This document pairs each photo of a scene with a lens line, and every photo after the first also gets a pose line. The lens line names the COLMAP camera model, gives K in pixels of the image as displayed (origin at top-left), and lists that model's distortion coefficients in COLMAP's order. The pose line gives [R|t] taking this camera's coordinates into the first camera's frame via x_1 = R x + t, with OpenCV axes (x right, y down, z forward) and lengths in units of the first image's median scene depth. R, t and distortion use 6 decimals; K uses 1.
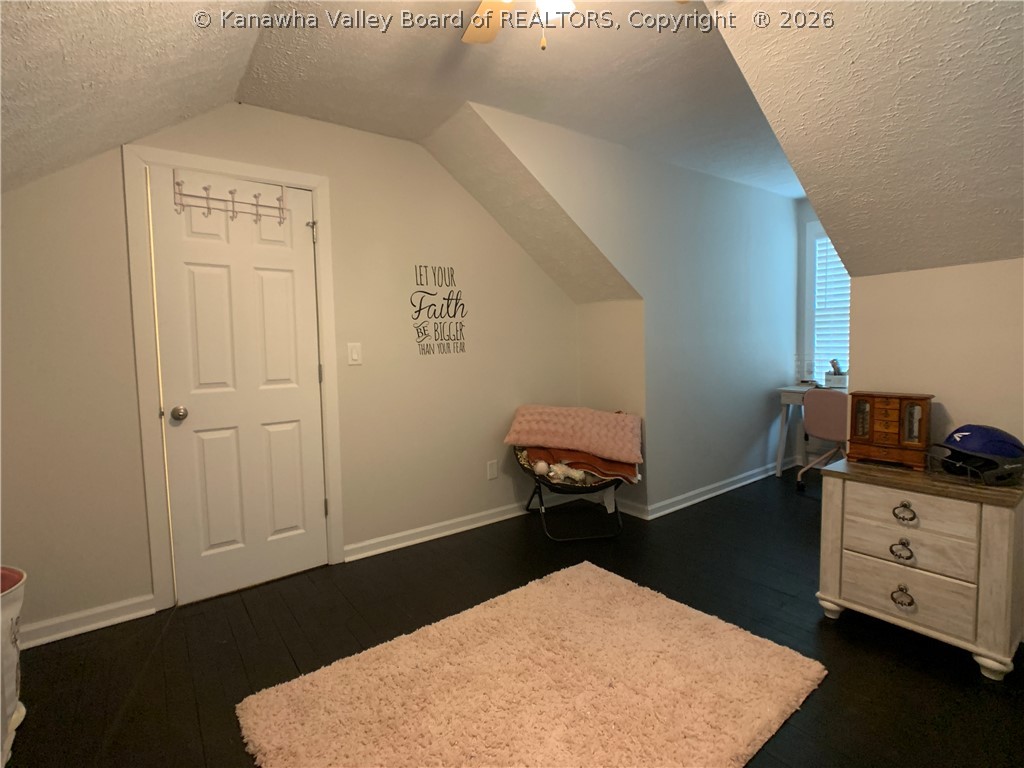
lens RADIAL K [[505.9, 0, 512.9], [0, 505.9, 375.1], [0, 0, 1]] dist [-0.014066, 0.001910]
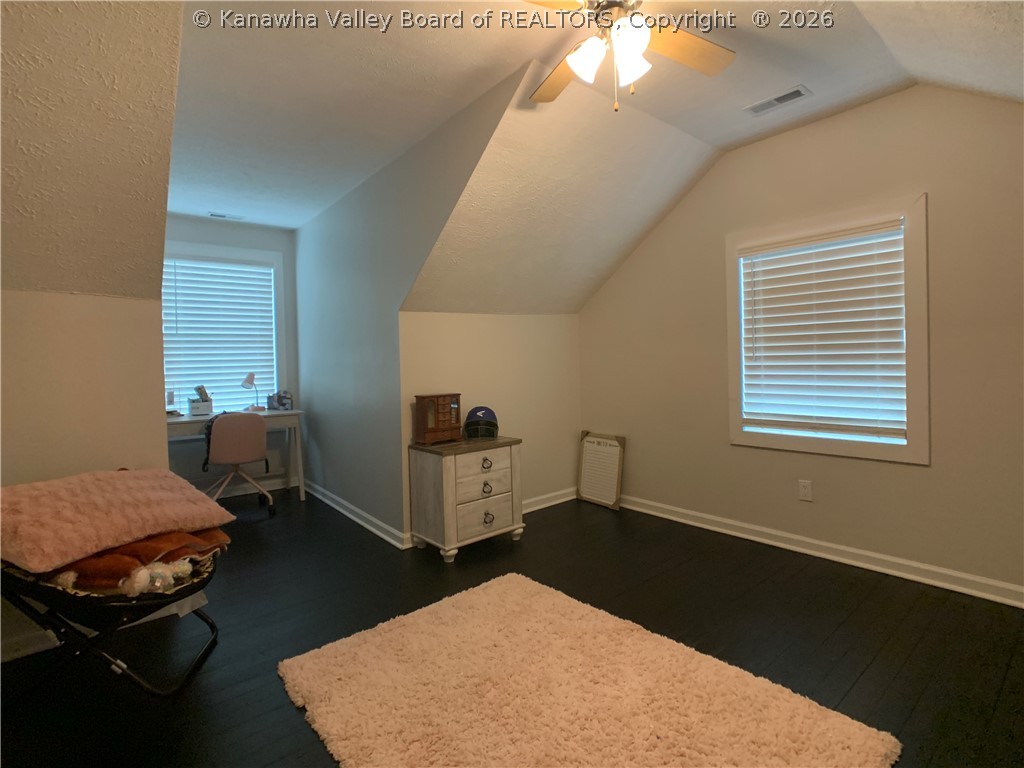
lens RADIAL K [[505.9, 0, 512.9], [0, 505.9, 375.1], [0, 0, 1]] dist [-0.014066, 0.001910]
pose [[-0.042347, -0.006733, 0.999080, -0.741694], [0.093033, 0.995606, 0.010653, -0.013500], [-0.994762, 0.093399, -0.041535, 0.866973]]
